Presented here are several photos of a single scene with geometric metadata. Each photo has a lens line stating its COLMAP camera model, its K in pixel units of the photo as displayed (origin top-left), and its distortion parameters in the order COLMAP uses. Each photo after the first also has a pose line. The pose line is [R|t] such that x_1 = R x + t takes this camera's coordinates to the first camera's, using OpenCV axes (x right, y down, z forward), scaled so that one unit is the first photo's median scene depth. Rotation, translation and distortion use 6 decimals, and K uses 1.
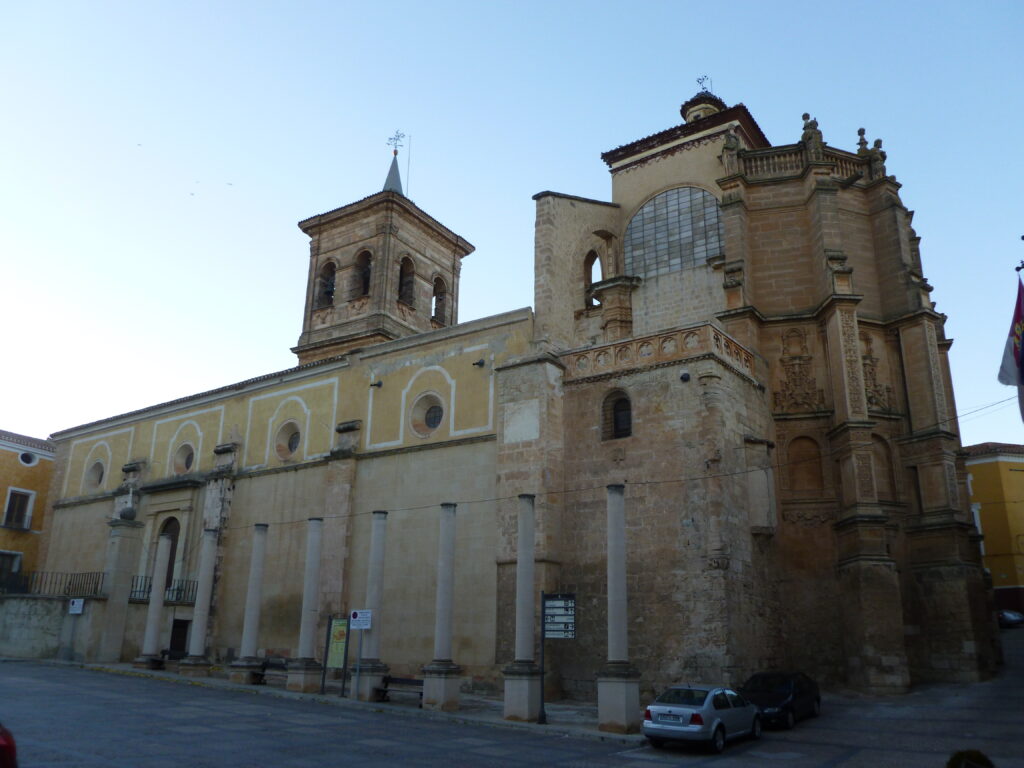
lens RADIAL K [[855.1, 0, 514.2], [0, 855.1, 381.4], [0, 0, 1]] dist [-0.028826, 0.002318]
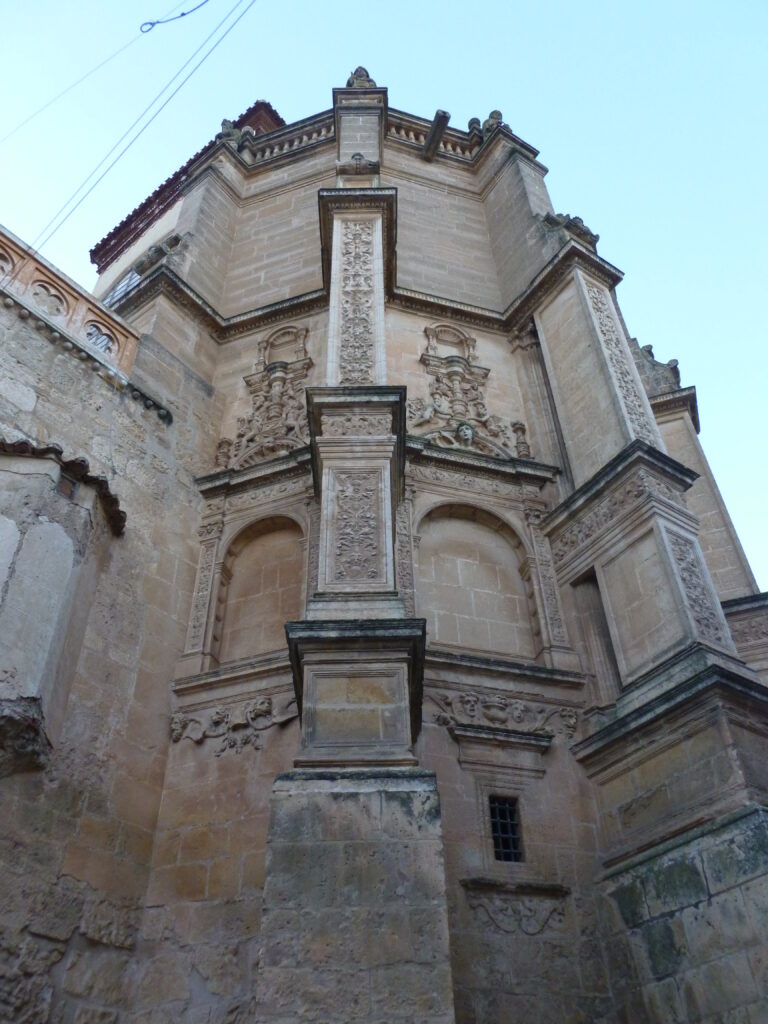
lens RADIAL K [[855.1, 0, 382.1], [0, 855.1, 515.6], [0, 0, 1]] dist [-0.028826, 0.002318]
pose [[0.997704, -0.065759, -0.016216, 0.403139], [0.053214, 0.909202, -0.412941, 0.220340], [0.041898, 0.411129, 0.910614, 0.689782]]
